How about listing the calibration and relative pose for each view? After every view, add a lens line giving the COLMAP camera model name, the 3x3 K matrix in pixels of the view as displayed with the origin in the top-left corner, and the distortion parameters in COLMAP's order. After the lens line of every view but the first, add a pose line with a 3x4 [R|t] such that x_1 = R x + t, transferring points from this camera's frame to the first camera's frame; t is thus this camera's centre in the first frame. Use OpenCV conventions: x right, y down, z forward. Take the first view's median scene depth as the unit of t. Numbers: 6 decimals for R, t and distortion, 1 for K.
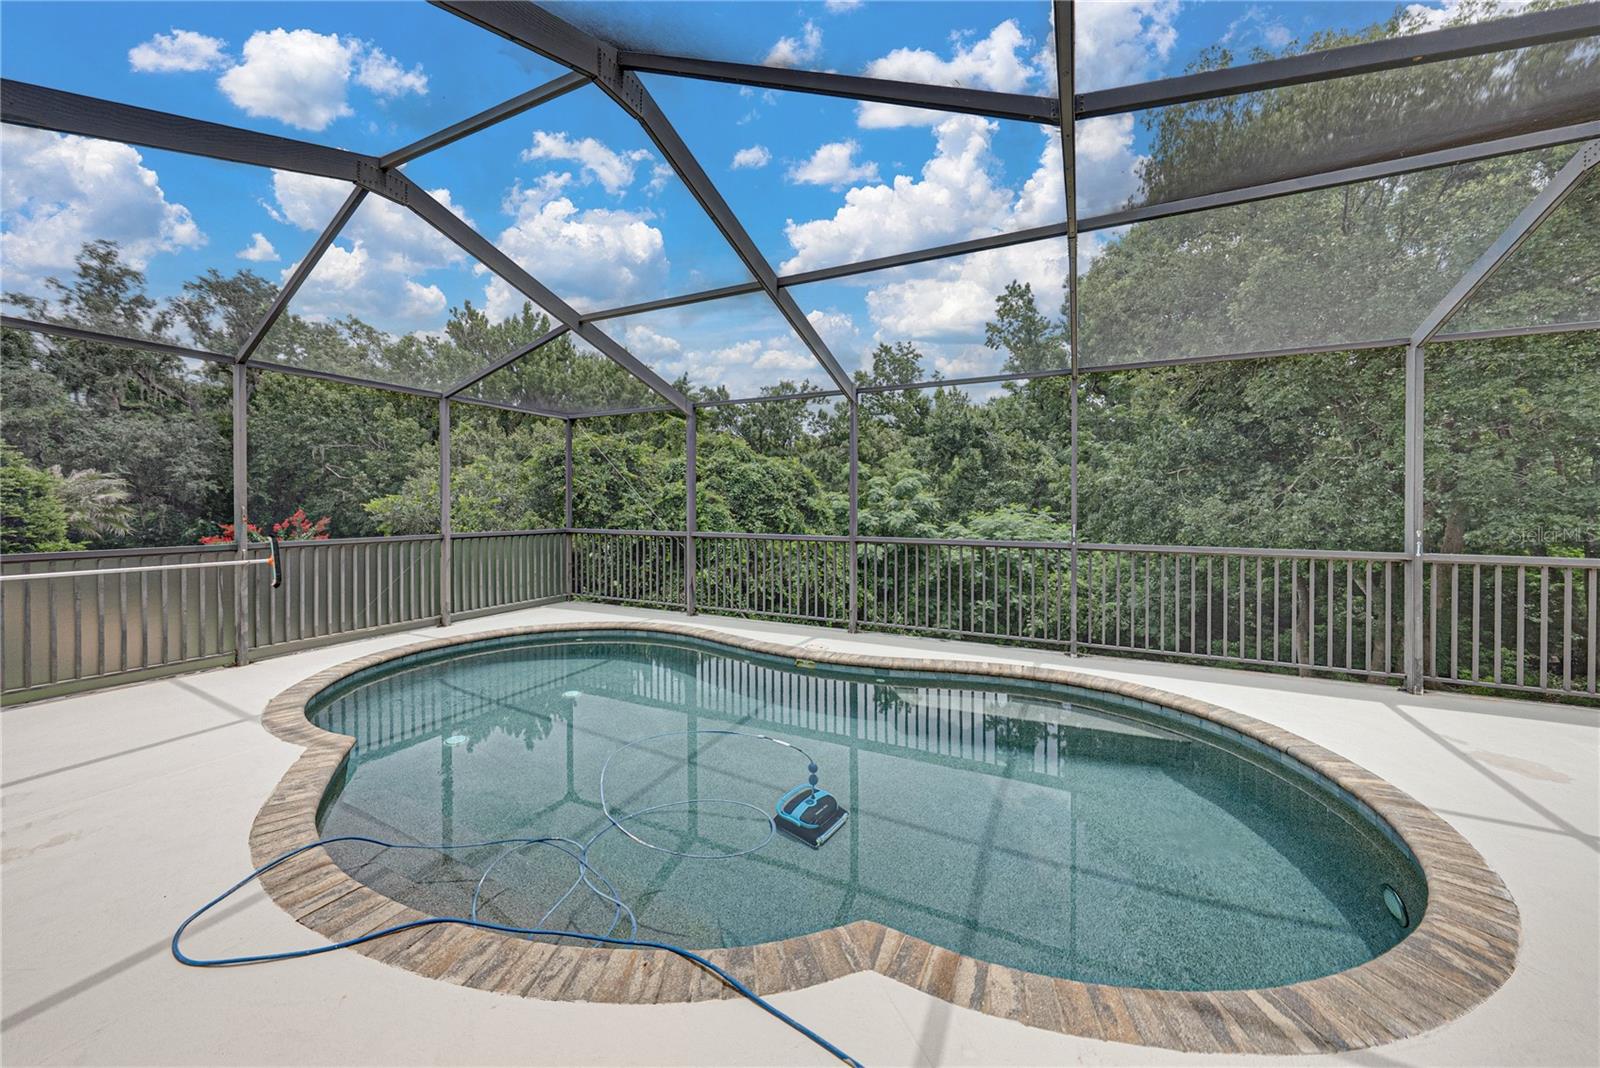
lens RADIAL K [[556.1, 0, 807.4], [0, 556.1, 491.1], [0, 0, 1]] dist [-0.001507, 0.000283]
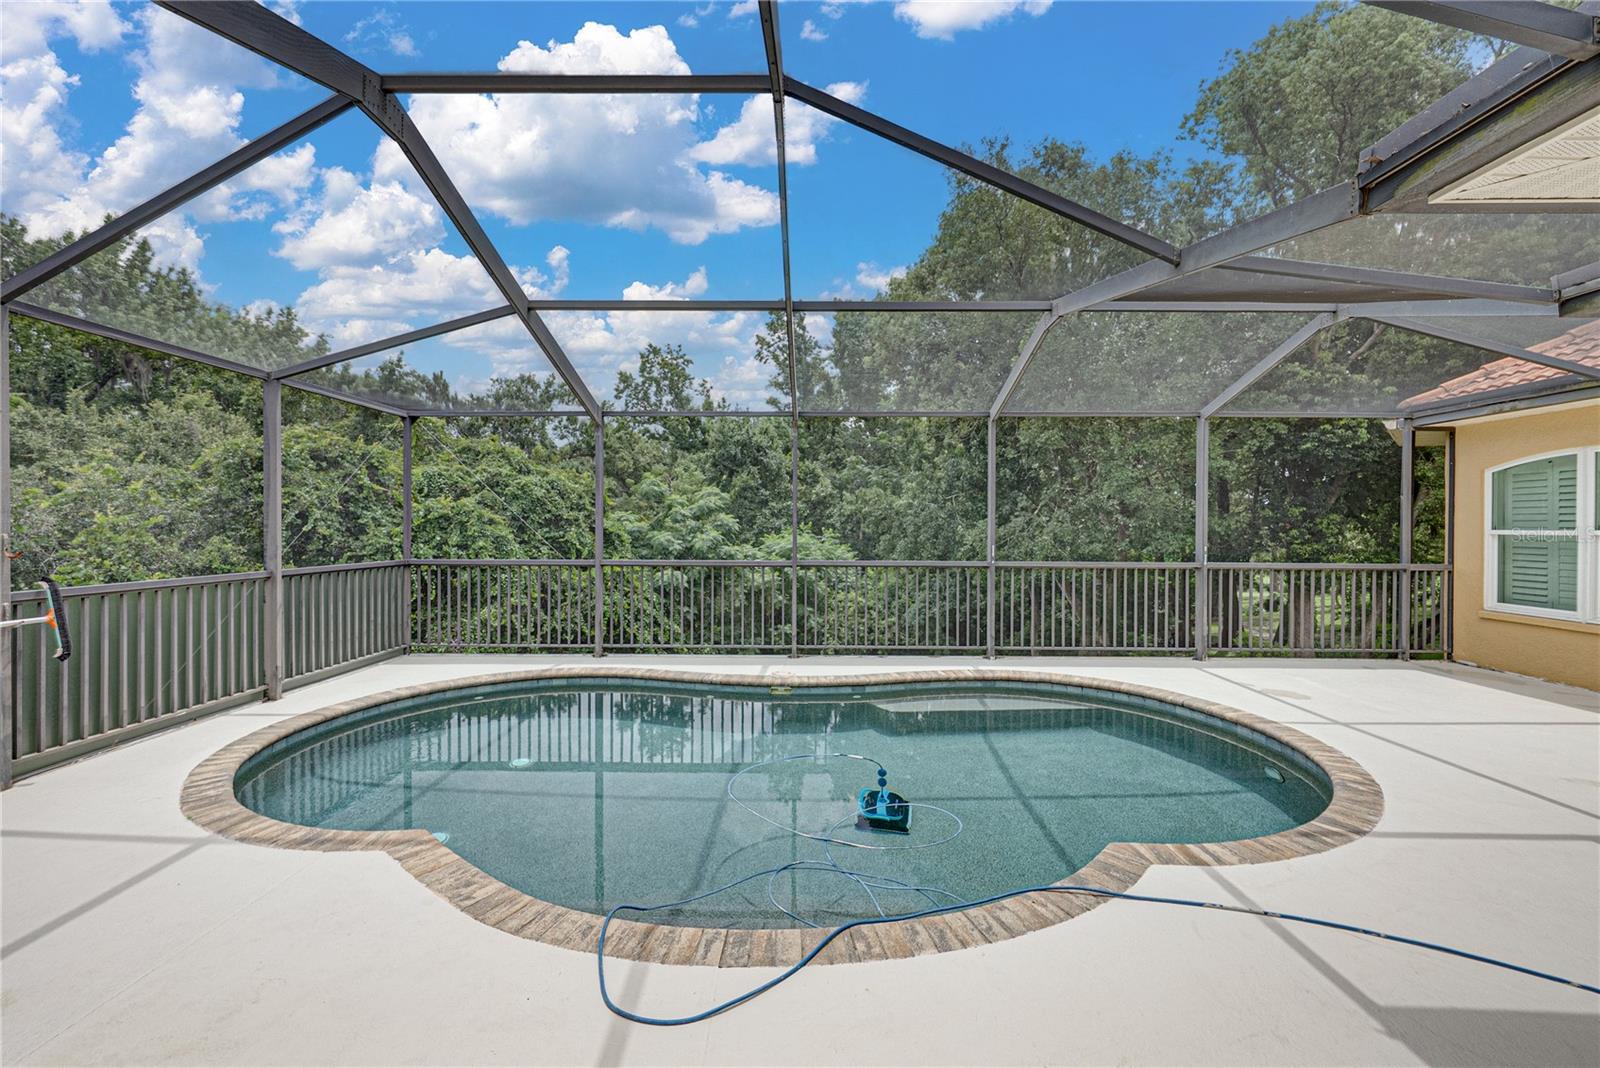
lens RADIAL K [[612.2, 0, 804.0], [0, 612.2, 533.5], [0, 0, 1]] dist [-0.000559, 0.000391]
pose [[0.907136, -0.004776, 0.420811, -0.143008], [-0.012221, 0.999215, 0.037686, -0.004809], [-0.420660, -0.039329, 0.906365, -0.002611]]
